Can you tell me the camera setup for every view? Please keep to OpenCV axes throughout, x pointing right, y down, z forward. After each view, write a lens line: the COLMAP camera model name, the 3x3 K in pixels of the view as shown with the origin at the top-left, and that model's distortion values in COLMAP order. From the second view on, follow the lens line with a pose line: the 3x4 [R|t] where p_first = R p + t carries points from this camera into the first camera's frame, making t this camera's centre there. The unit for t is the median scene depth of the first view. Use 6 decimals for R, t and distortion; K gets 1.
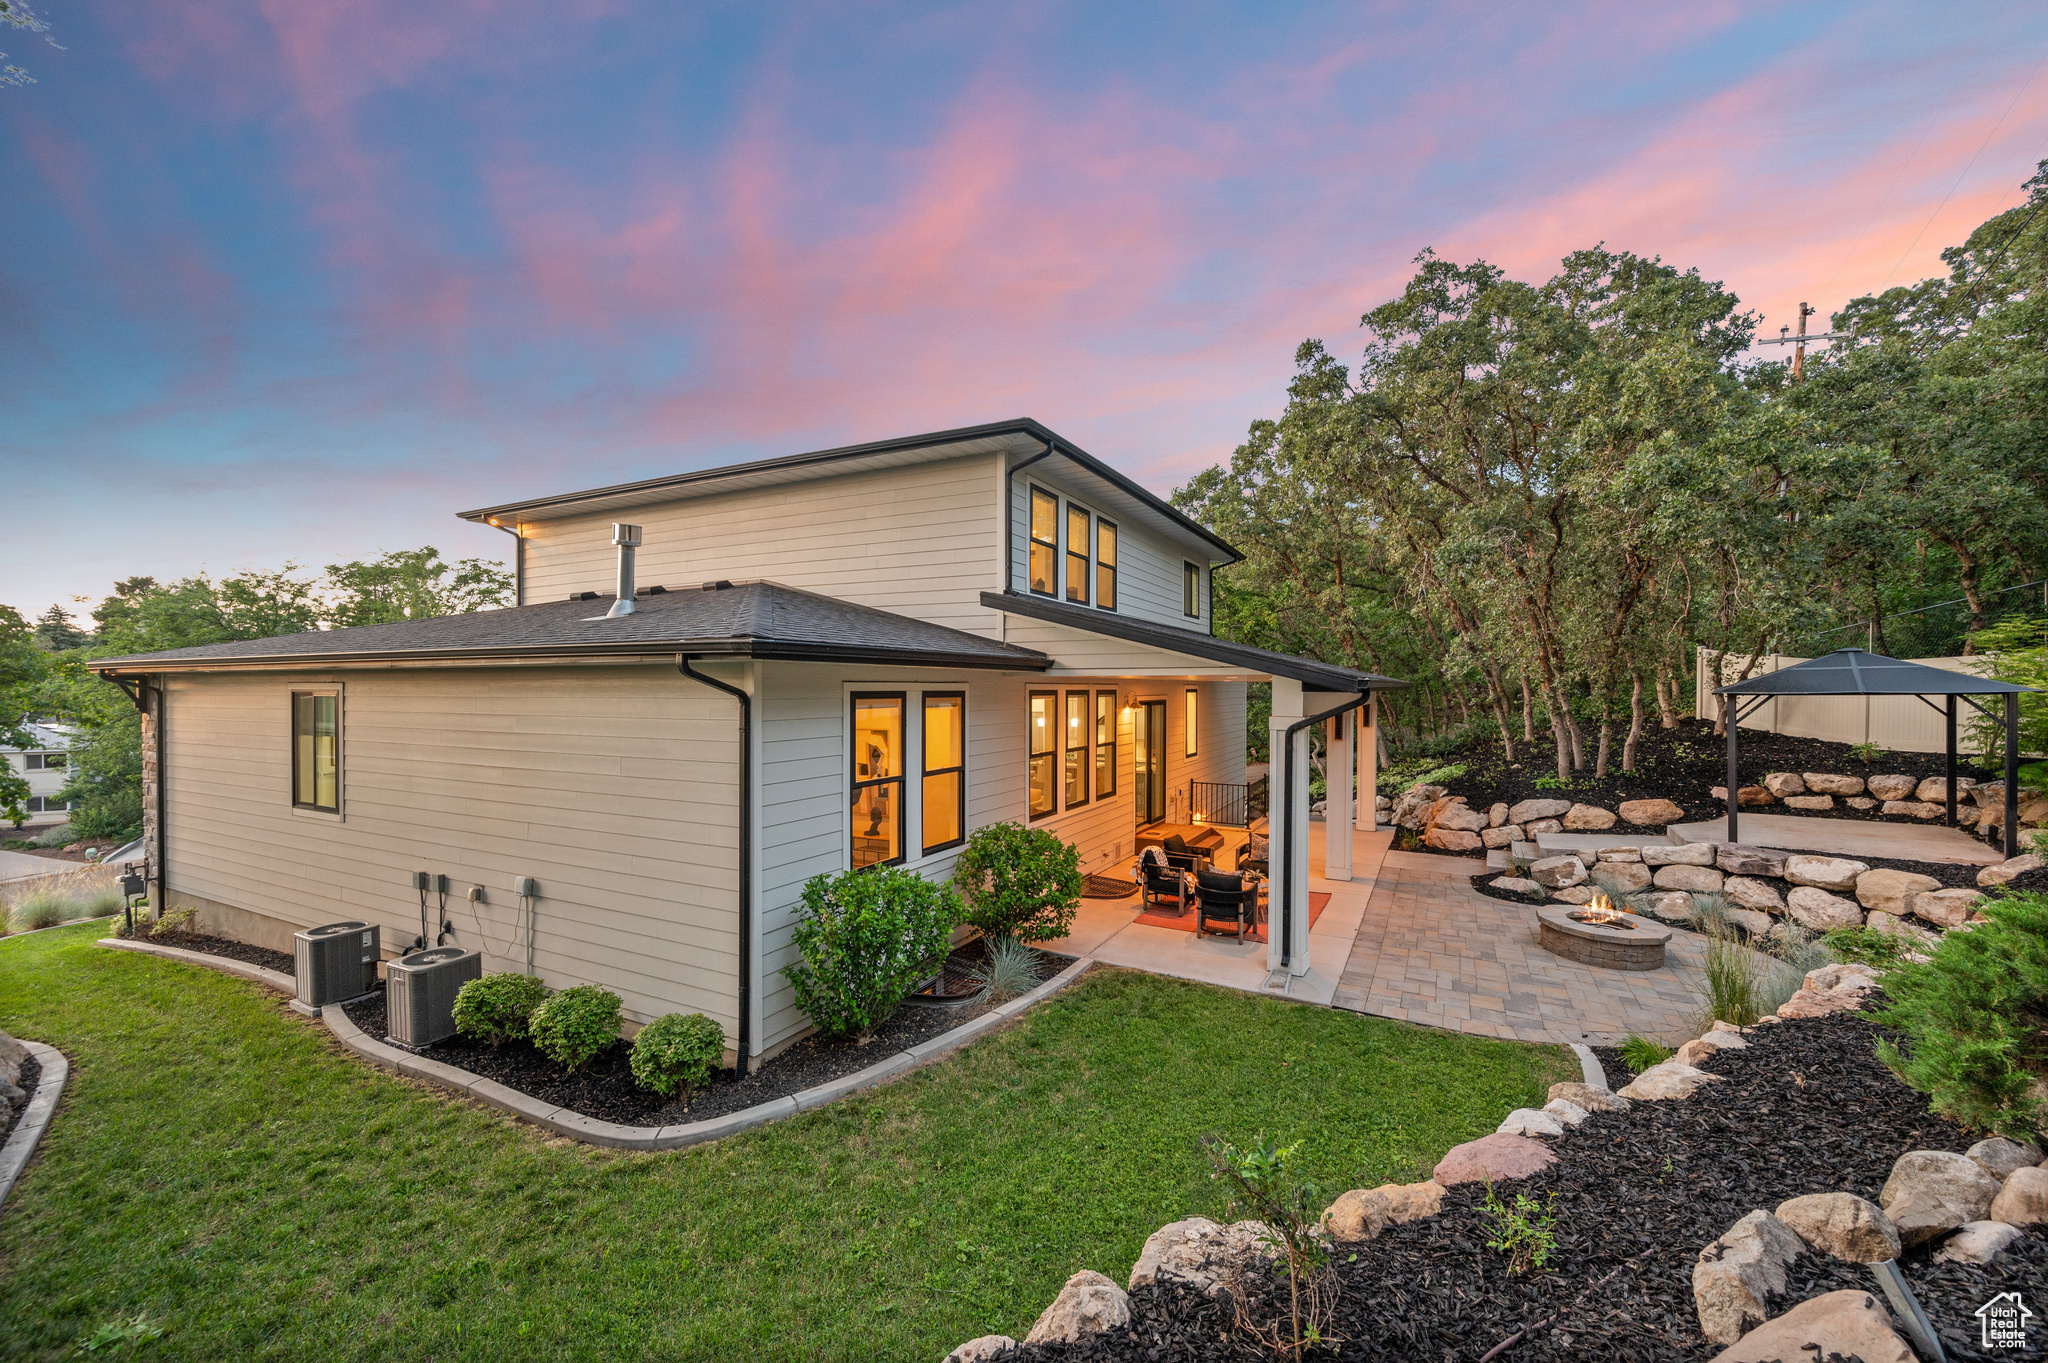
lens RADIAL K [[824.3, 0, 1027.0], [0, 824.3, 688.6], [0, 0, 1]] dist [0.000358, 0.000150]
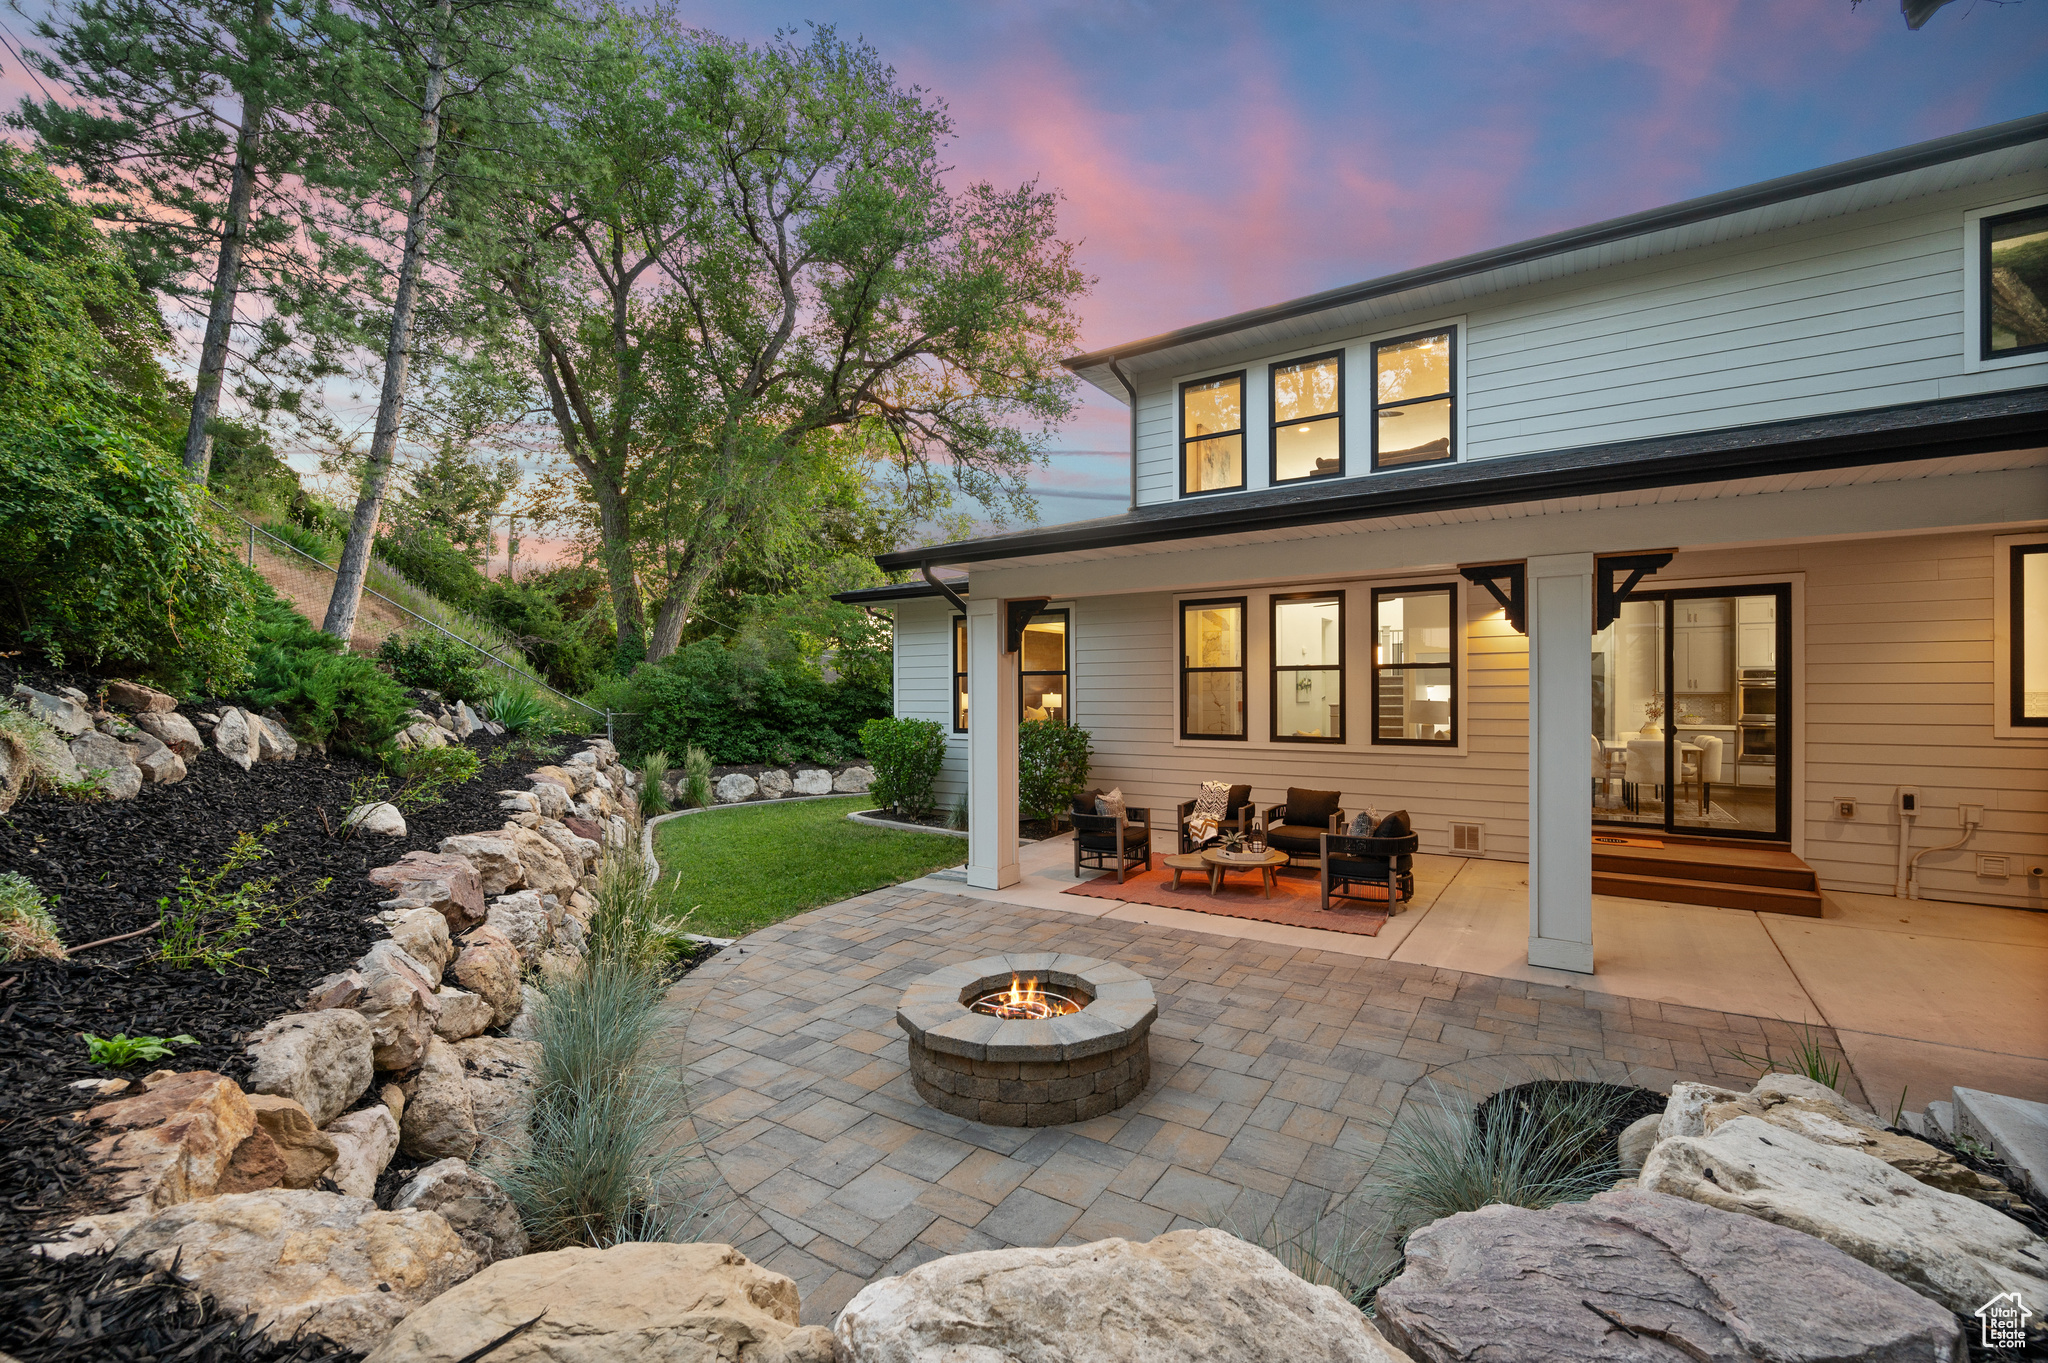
lens RADIAL K [[862.9, 0, 1024.0], [0, 862.9, 681.5], [0, 0, 1]] dist [0.009878, -0.000117]
pose [[-0.104244, -0.010703, -0.994494, 1.263431], [-0.002486, 0.999942, -0.010501, 0.136522], [0.994549, 0.001377, -0.104265, 1.152087]]
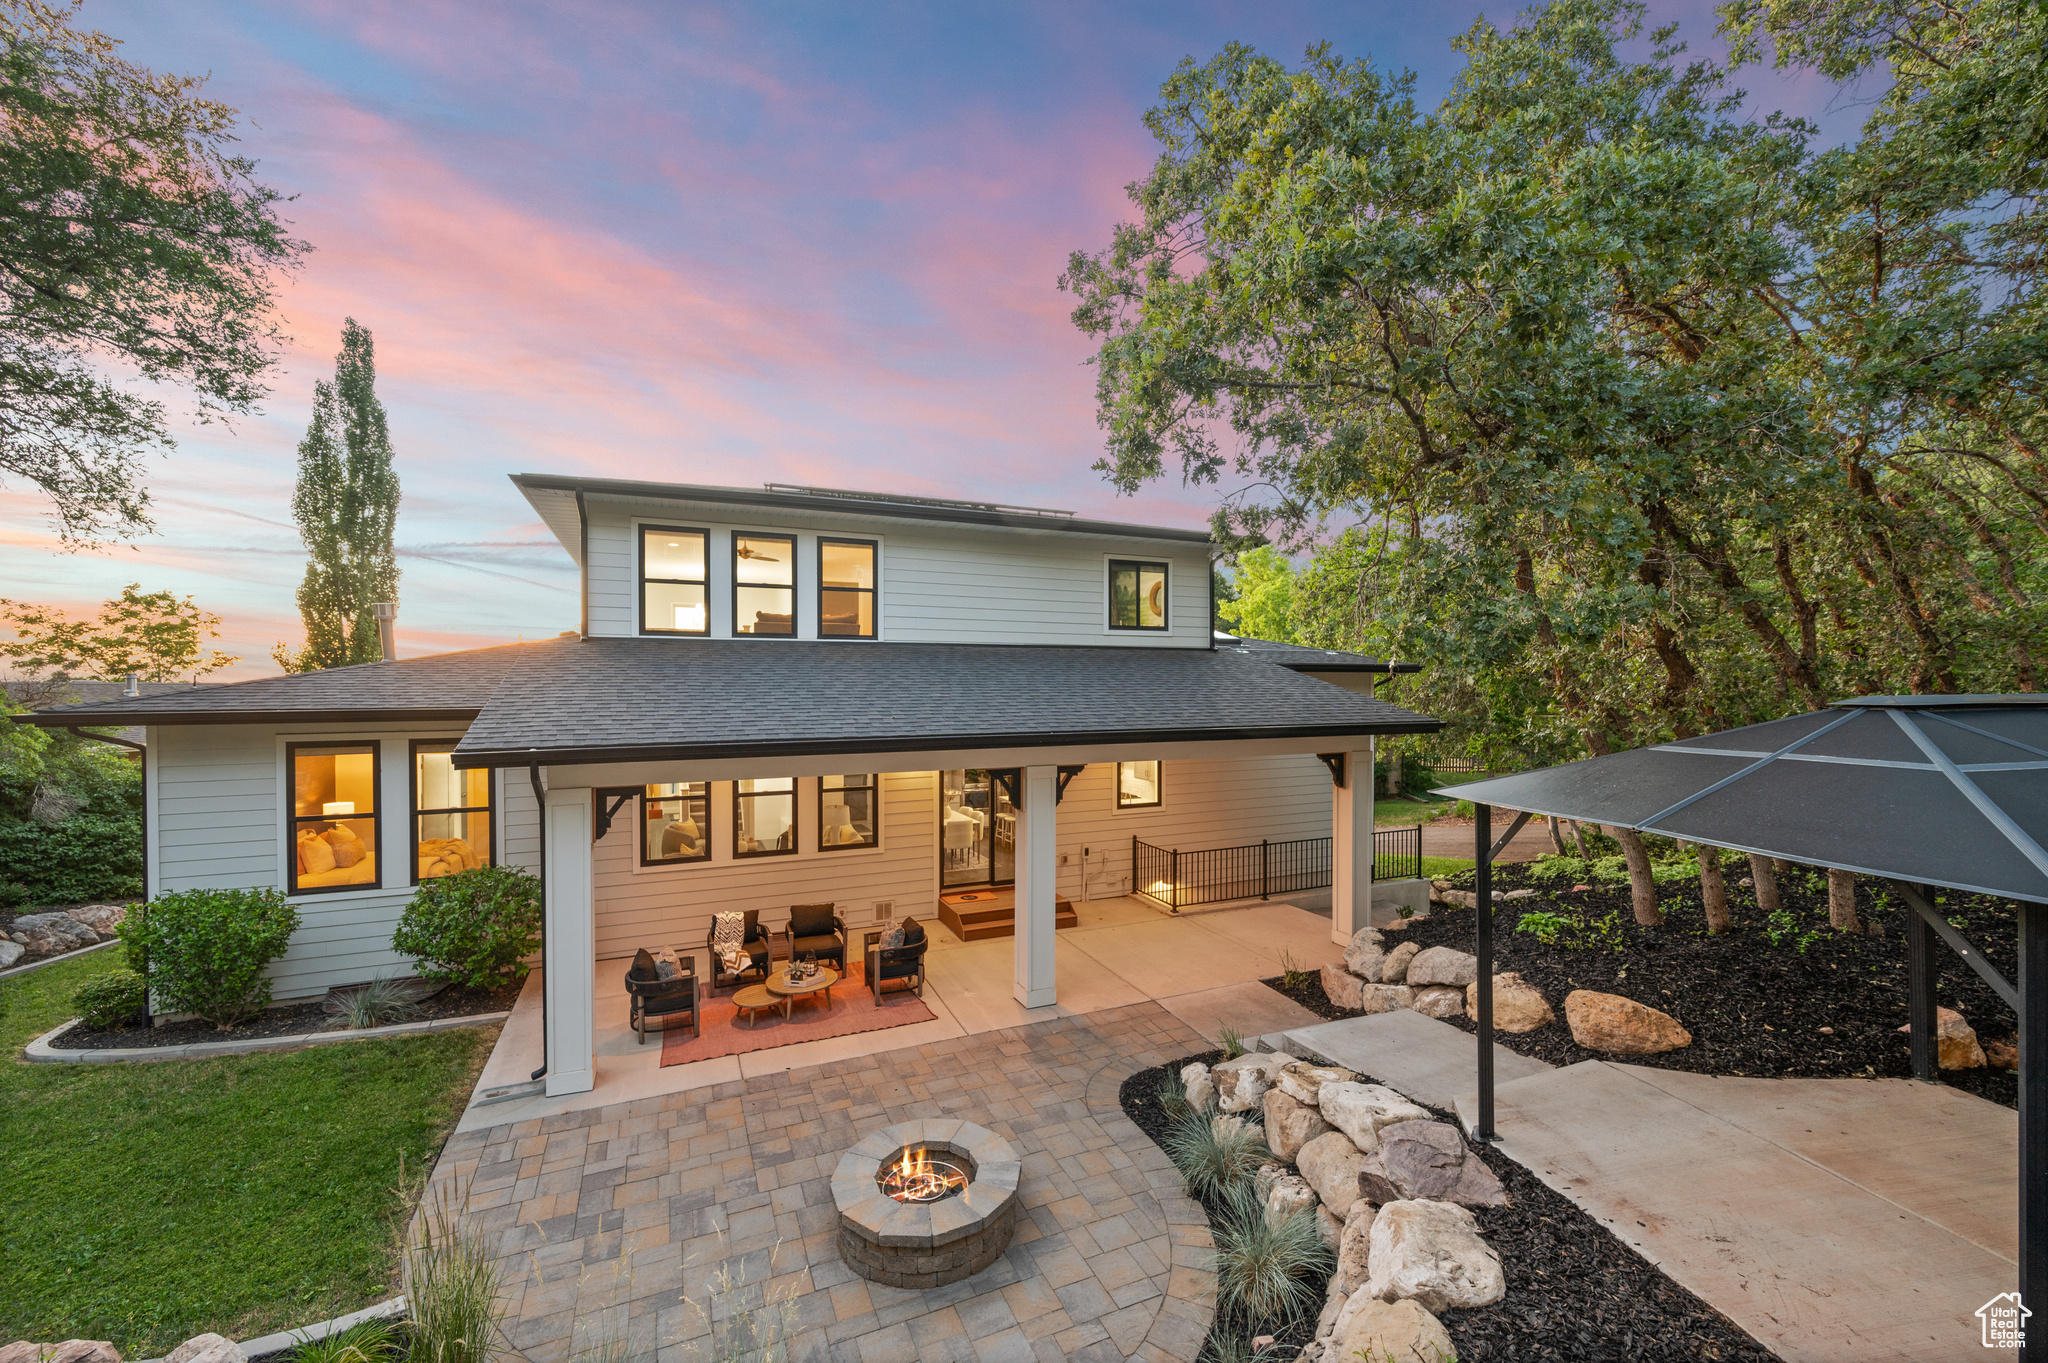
lens RADIAL K [[824.3, 0, 1027.0], [0, 824.3, 688.6], [0, 0, 1]] dist [0.000358, 0.000150]
pose [[0.771673, 0.000232, -0.636020, 1.233242], [0.002009, 0.999994, 0.002803, -0.064847], [0.636017, -0.003440, 0.771668, 0.660916]]
